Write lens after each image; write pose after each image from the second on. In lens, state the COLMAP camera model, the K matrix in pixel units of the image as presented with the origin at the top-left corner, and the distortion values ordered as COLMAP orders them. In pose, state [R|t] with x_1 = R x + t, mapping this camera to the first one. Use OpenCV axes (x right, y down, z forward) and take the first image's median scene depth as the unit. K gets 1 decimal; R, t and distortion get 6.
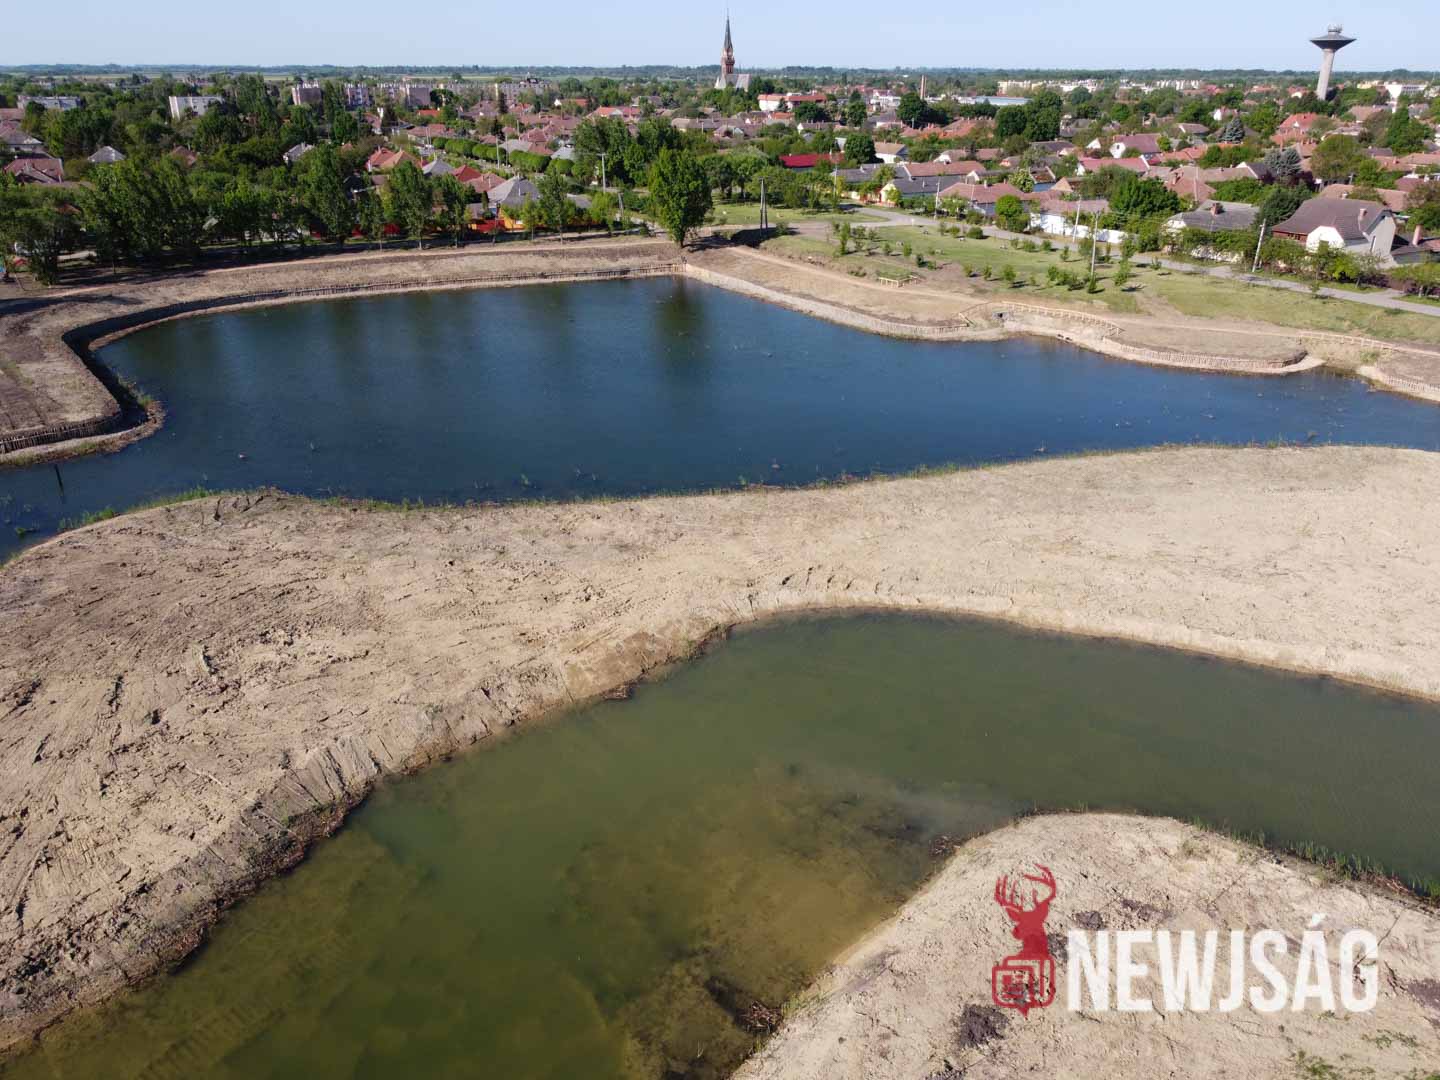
lens RADIAL K [[1089.4, 0, 717.2], [0, 1089.4, 544.1], [0, 0, 1]] dist [0.003059, -0.009853]
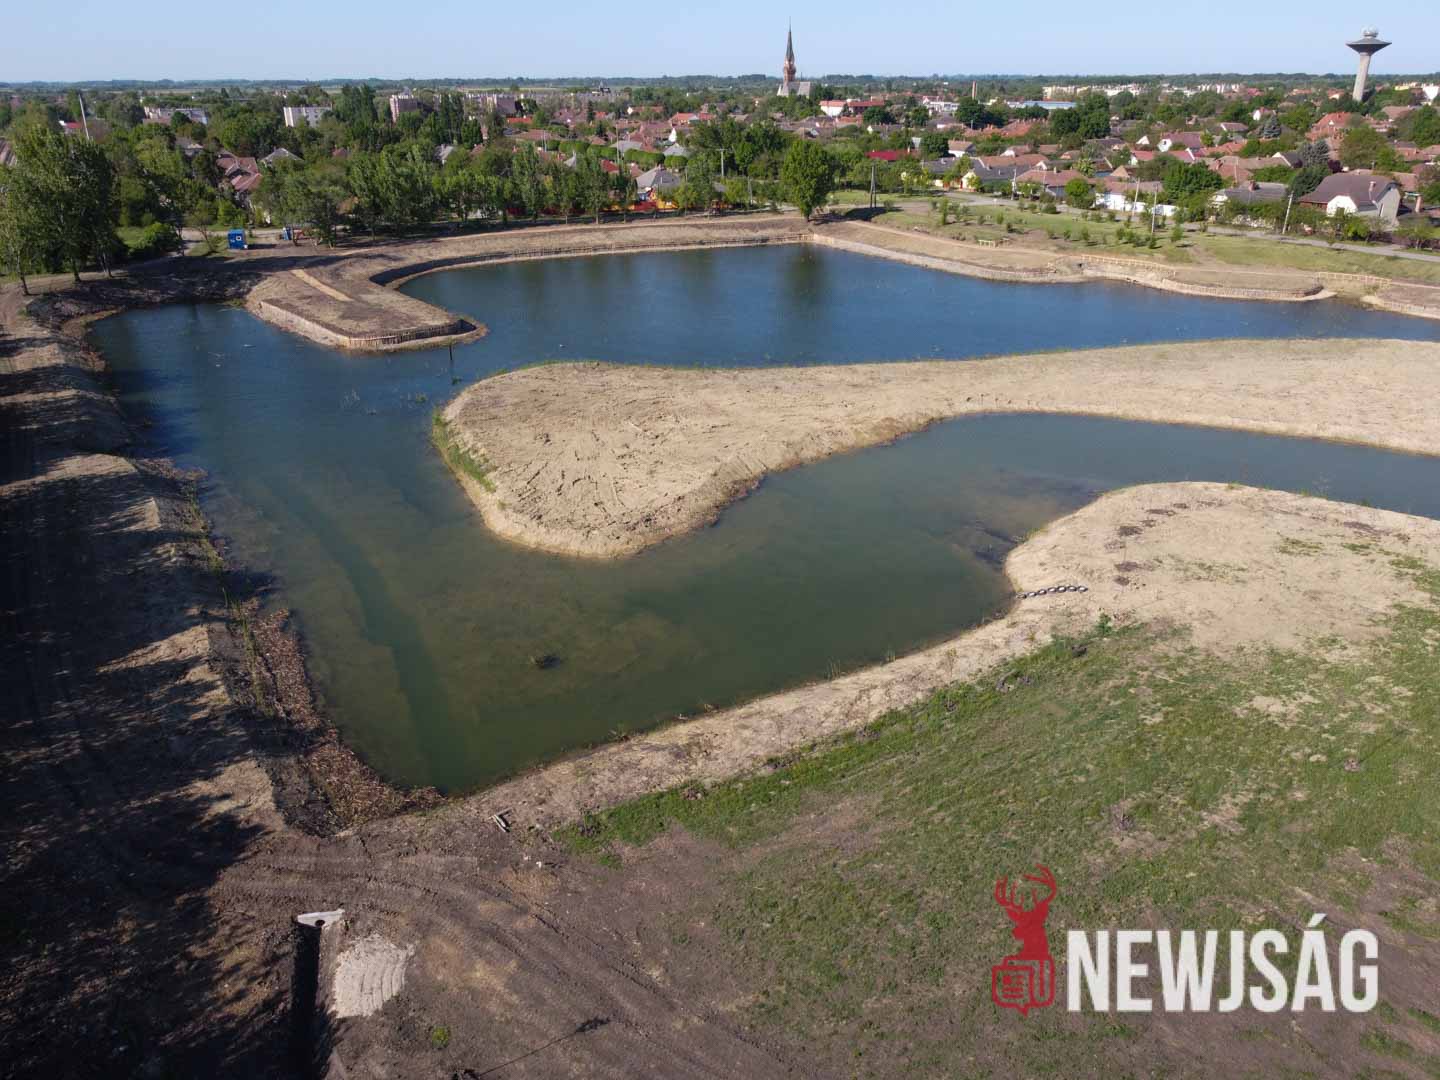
lens RADIAL K [[1089.4, 0, 717.2], [0, 1089.4, 544.1], [0, 0, 1]] dist [0.003059, -0.009853]
pose [[0.999516, 0.002879, -0.030965, -0.108180], [-0.003113, 0.999967, -0.007490, 0.110979], [0.030943, 0.007583, 0.999492, -0.247134]]
